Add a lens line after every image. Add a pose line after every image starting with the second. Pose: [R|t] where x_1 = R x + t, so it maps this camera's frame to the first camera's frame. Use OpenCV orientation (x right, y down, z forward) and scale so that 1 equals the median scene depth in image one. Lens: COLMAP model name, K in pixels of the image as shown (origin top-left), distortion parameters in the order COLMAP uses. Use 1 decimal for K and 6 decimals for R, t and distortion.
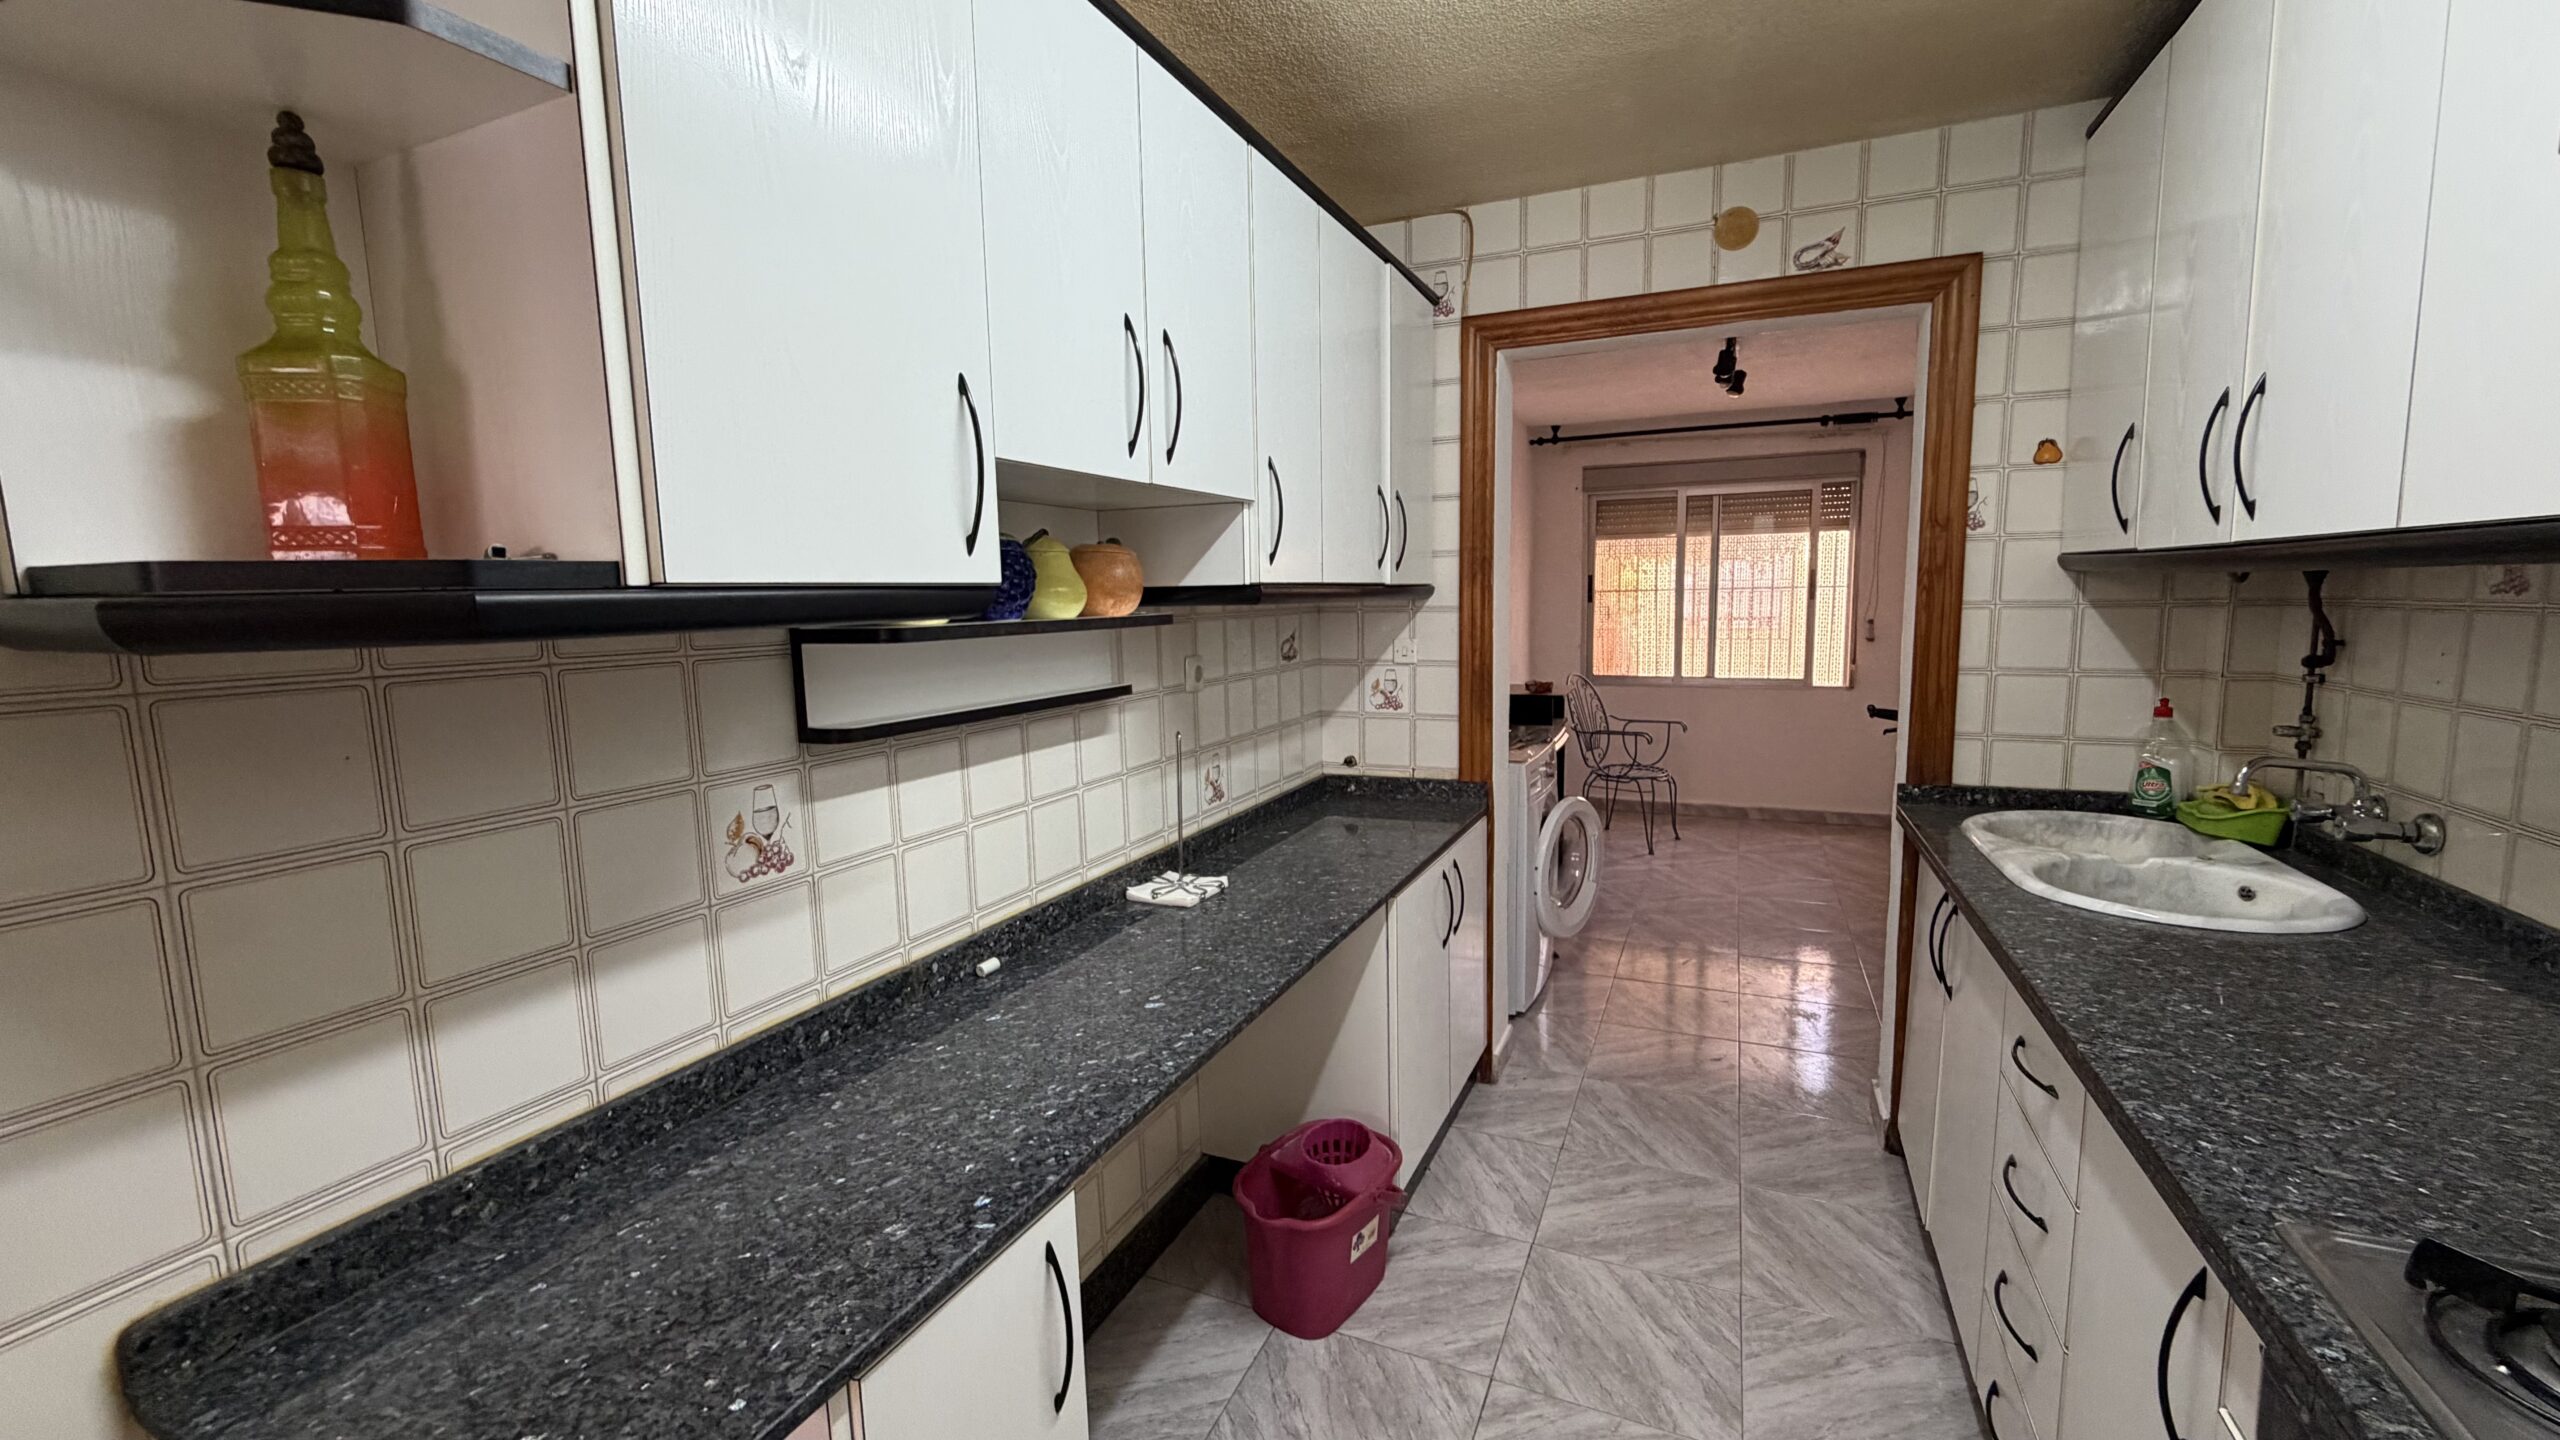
lens RADIAL K [[1021.9, 0, 1274.9], [0, 1021.9, 724.2], [0, 0, 1]] dist [0.002496, 0.000075]
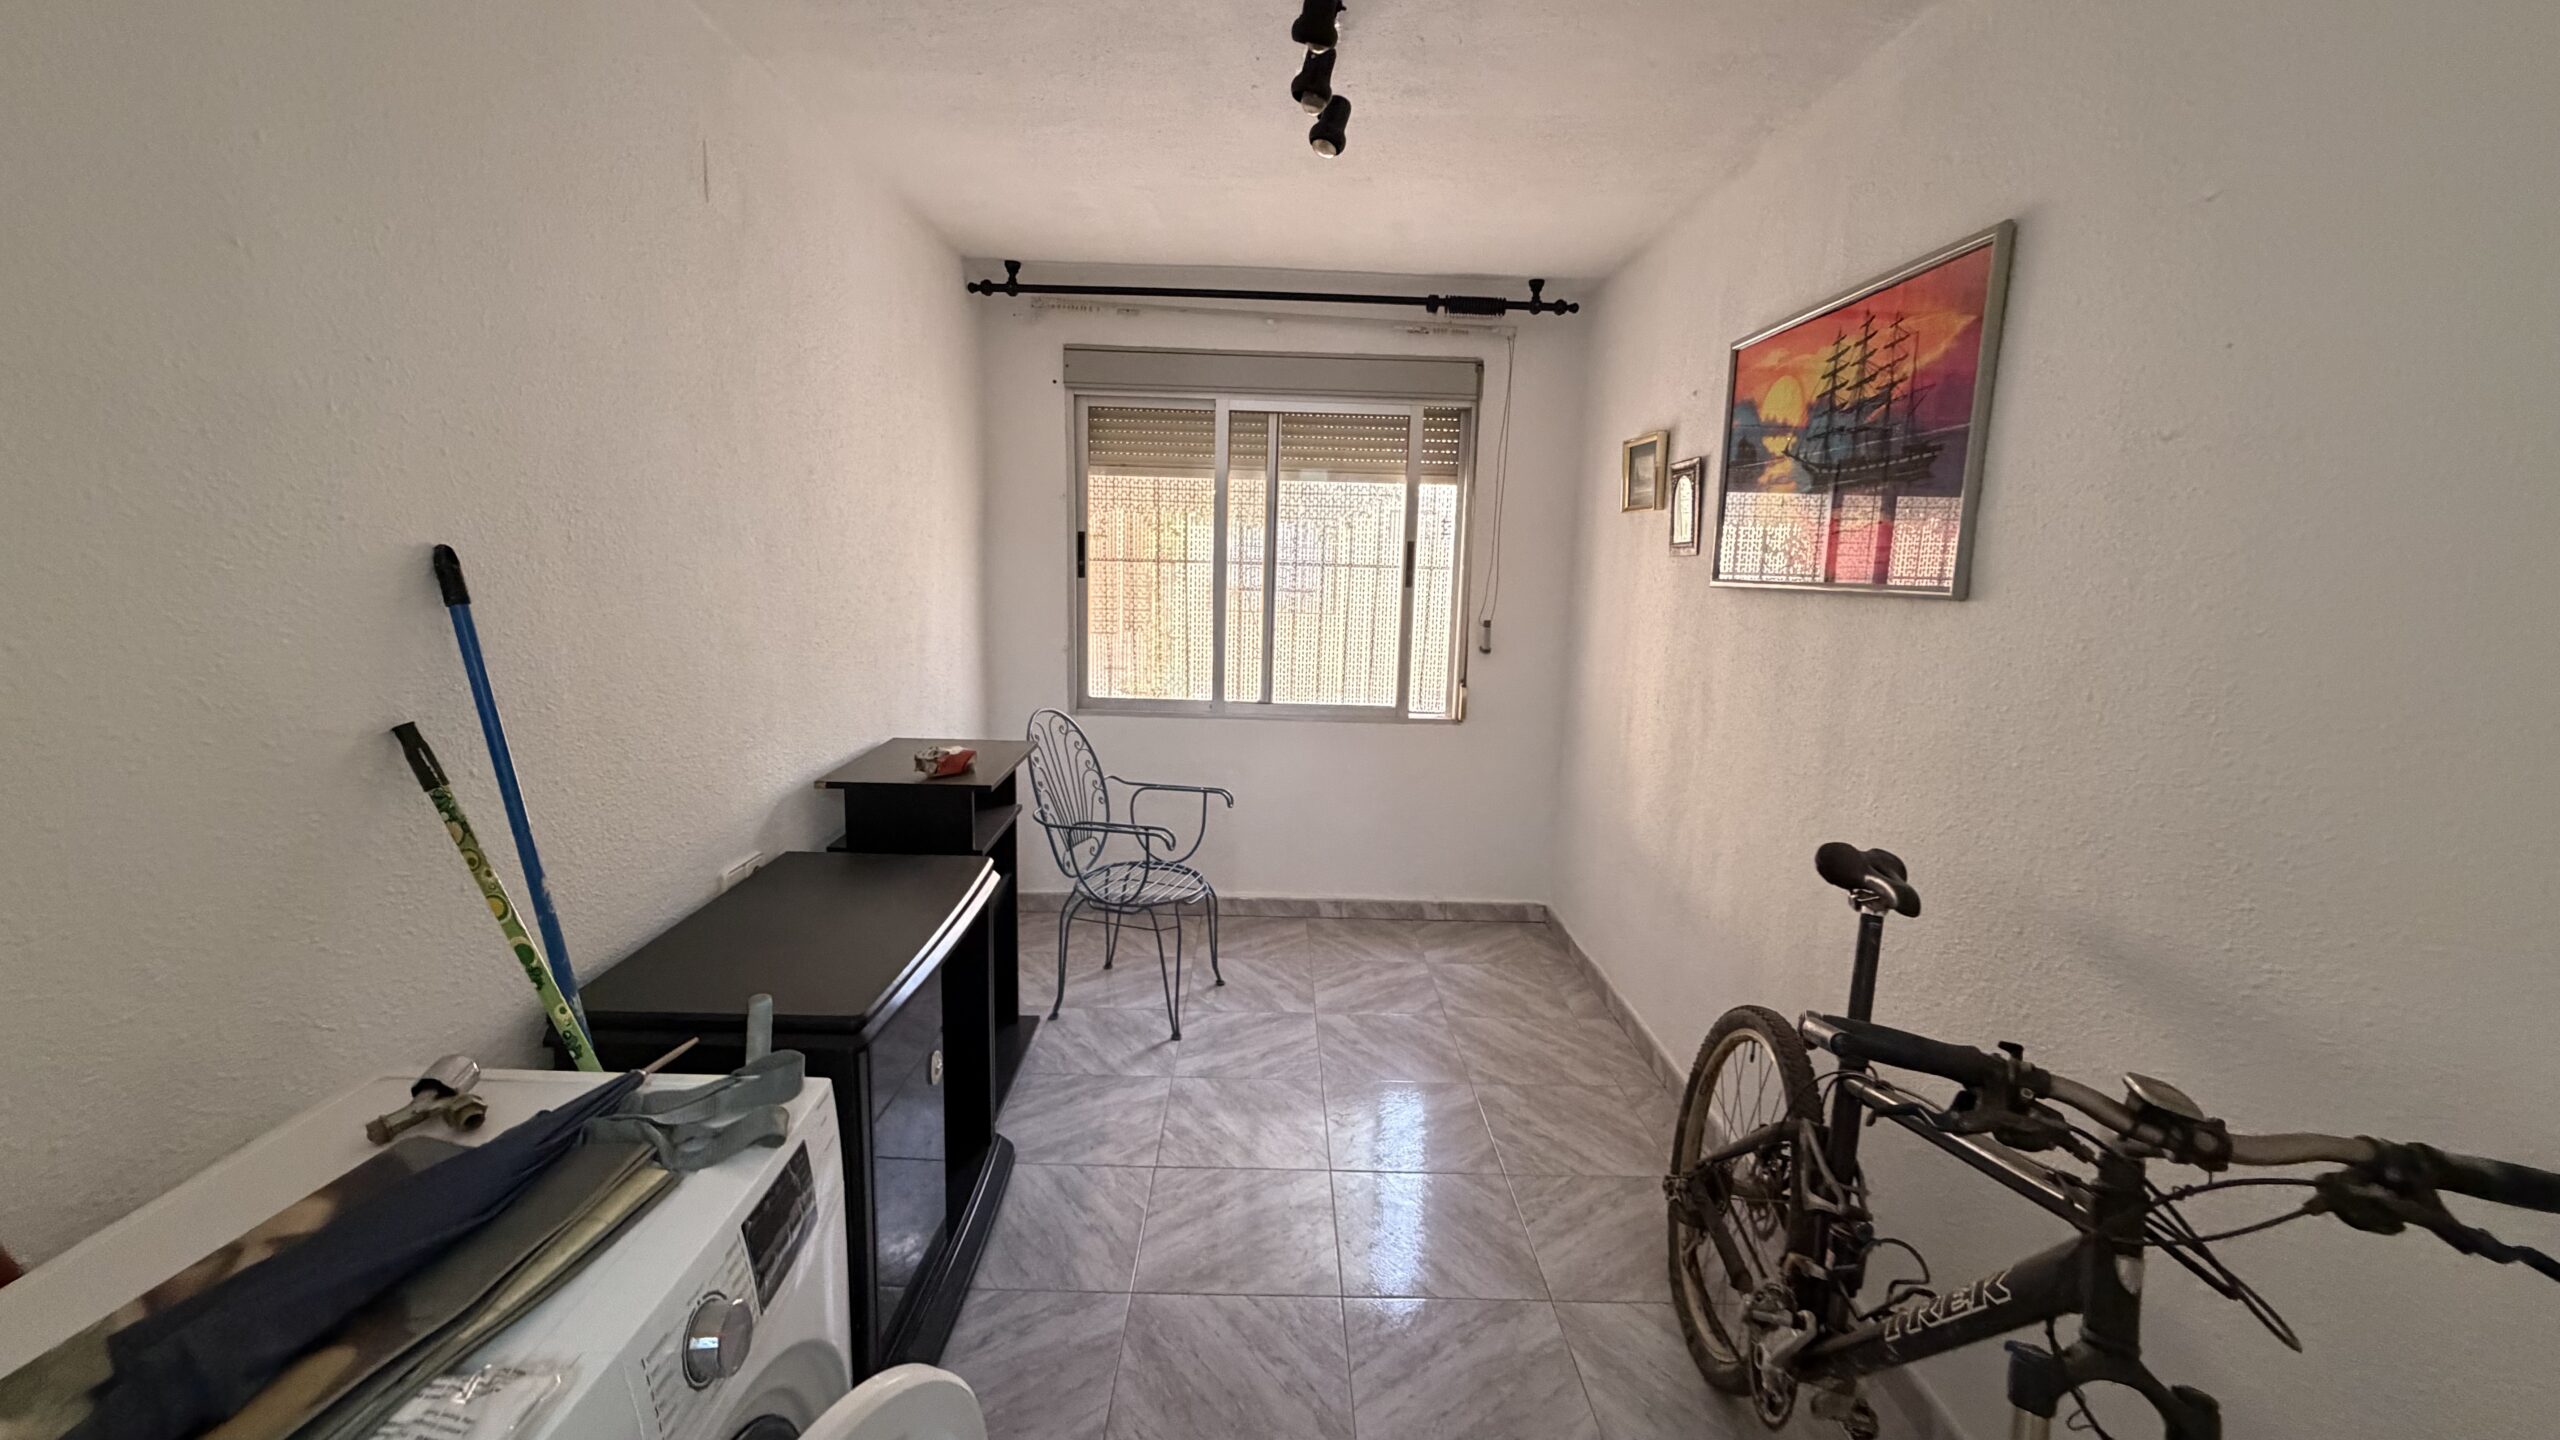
lens RADIAL K [[1021.9, 0, 1280.9], [0, 1021.9, 710.2], [0, 0, 1]] dist [0.002496, 0.000075]
pose [[0.906081, -0.020261, 0.422619, 0.436295], [0.006334, 0.999390, 0.034332, -0.166431], [-0.423057, -0.028431, 0.905657, 1.107032]]
